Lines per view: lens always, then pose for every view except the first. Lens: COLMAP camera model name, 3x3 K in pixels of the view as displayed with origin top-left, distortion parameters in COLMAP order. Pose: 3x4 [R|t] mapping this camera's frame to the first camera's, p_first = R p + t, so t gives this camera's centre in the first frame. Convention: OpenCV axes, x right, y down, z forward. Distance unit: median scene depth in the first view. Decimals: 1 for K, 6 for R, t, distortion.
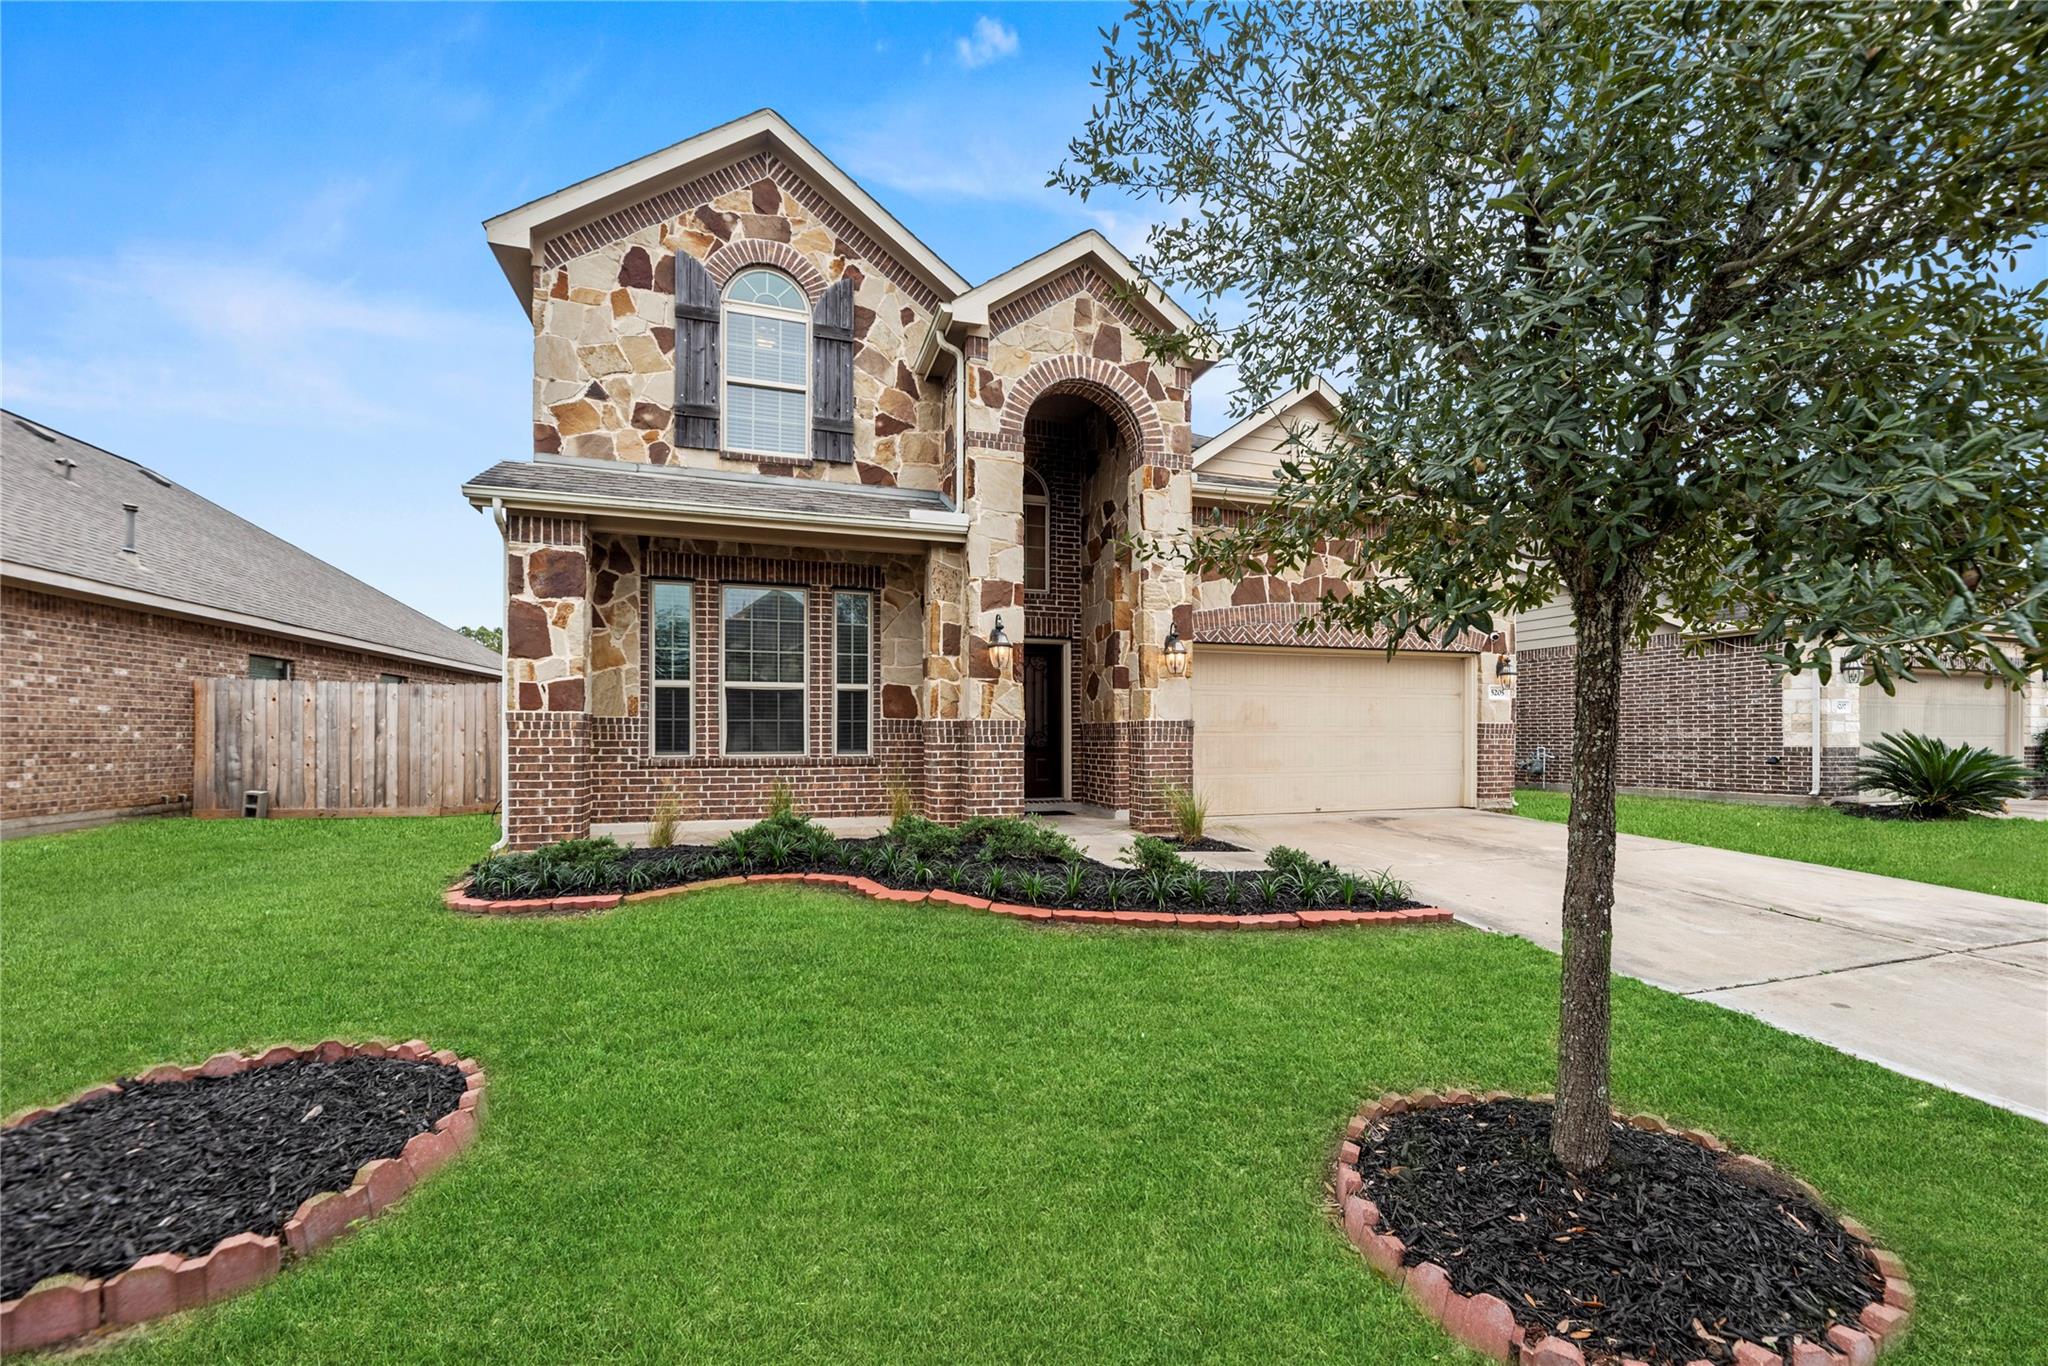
lens RADIAL K [[844.9, 0, 1019.6], [0, 844.9, 693.1], [0, 0, 1]] dist [0.001696, -0.000373]
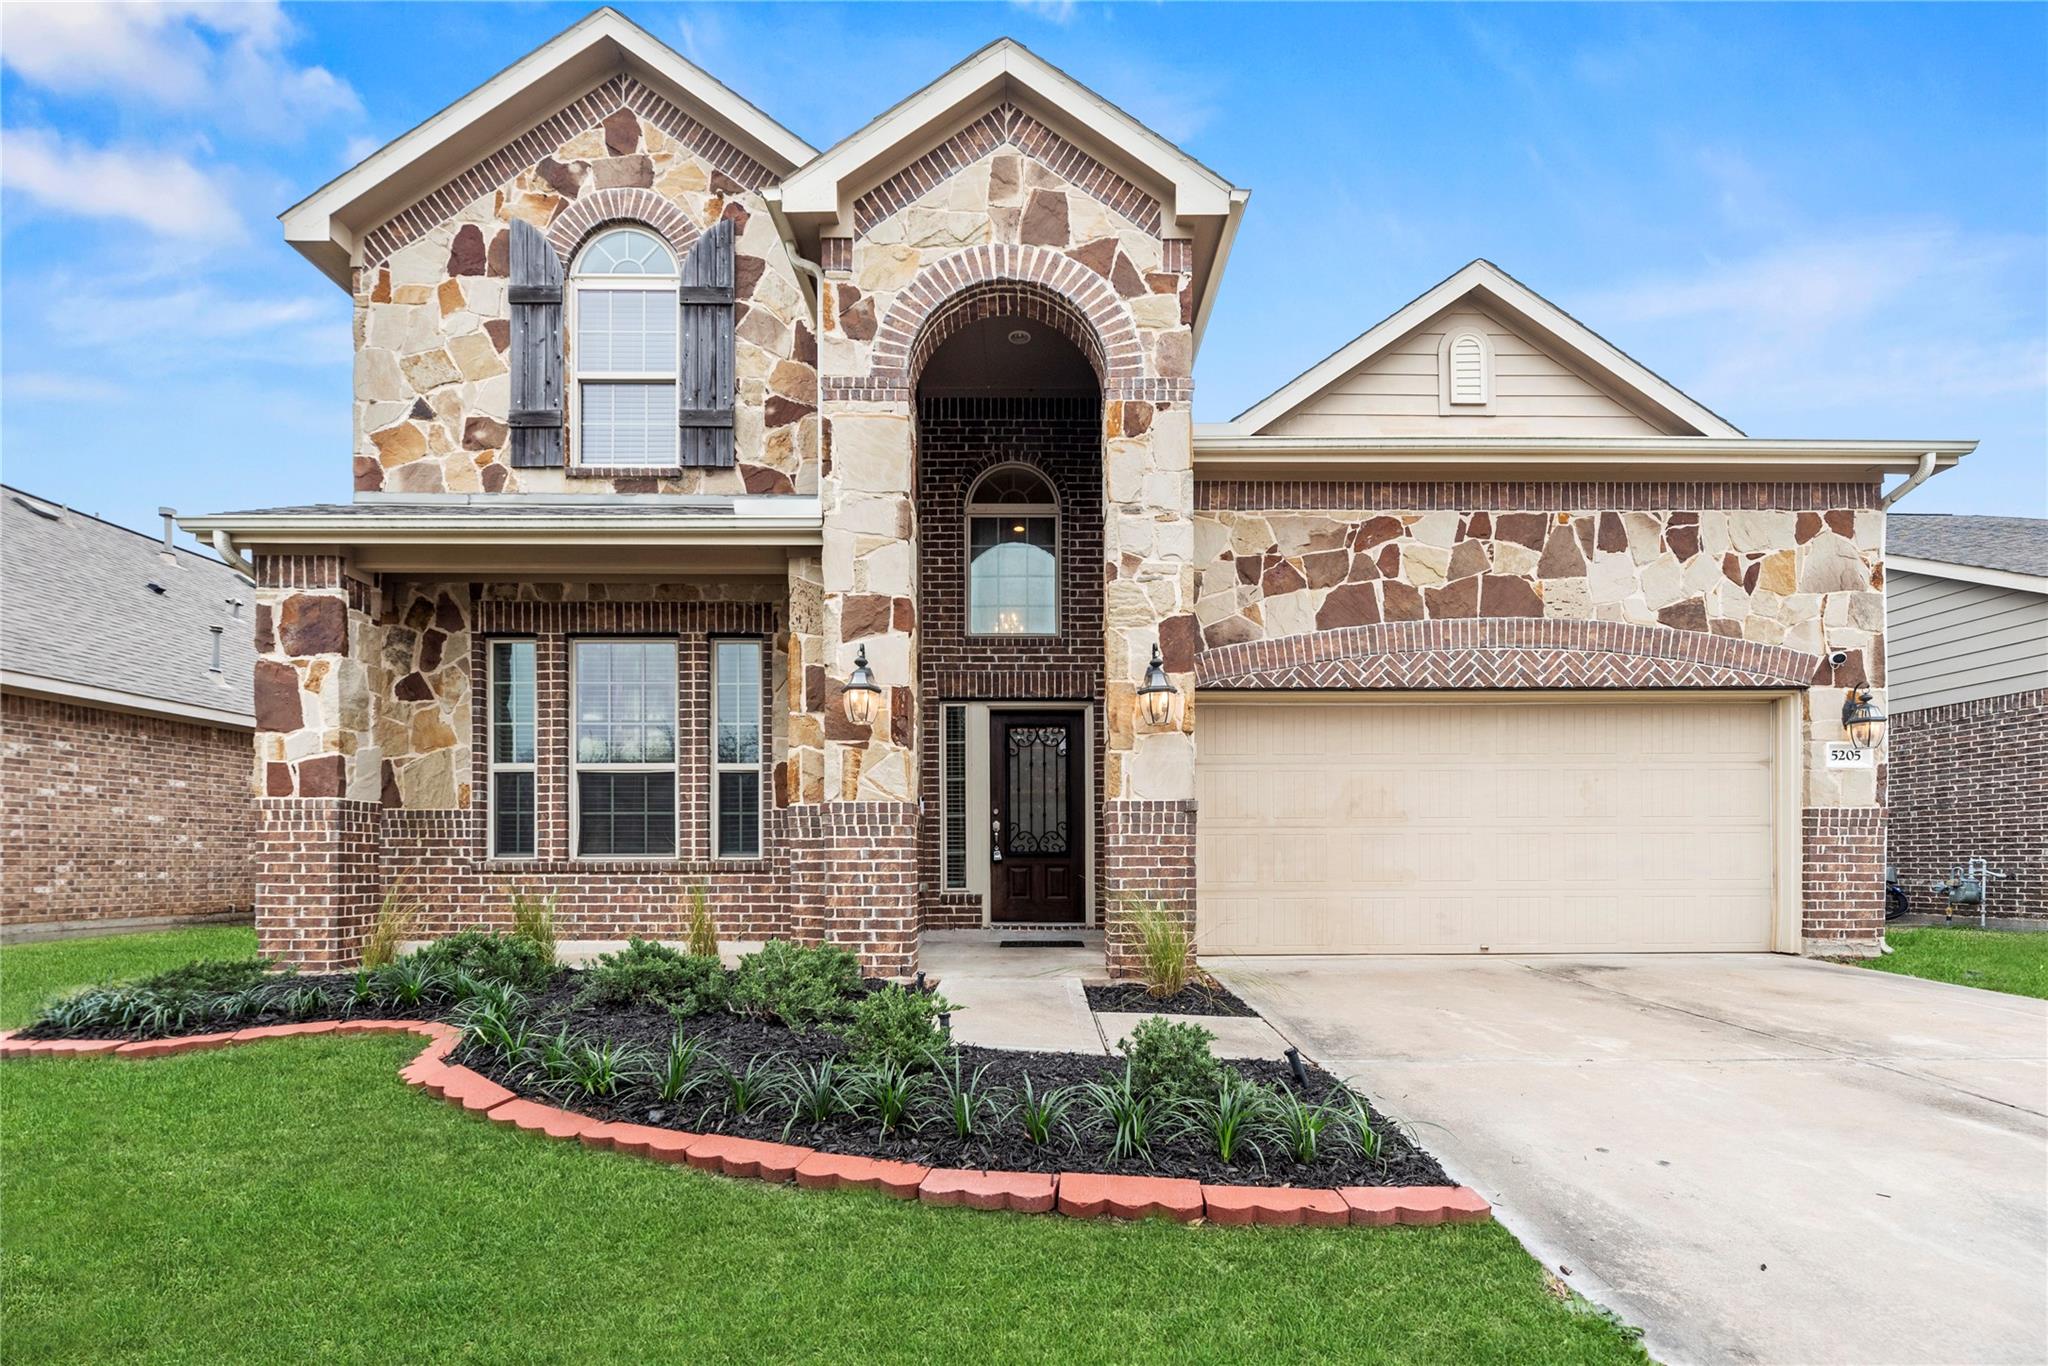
lens RADIAL K [[844.9, 0, 1064.2], [0, 844.9, 834.2], [0, 0, 1]] dist [0.001696, -0.000373]
pose [[0.952081, -0.013790, -0.305534, 0.319249], [0.017136, 0.999819, 0.008271, 0.053035], [0.305365, -0.013111, 0.952145, 0.395432]]
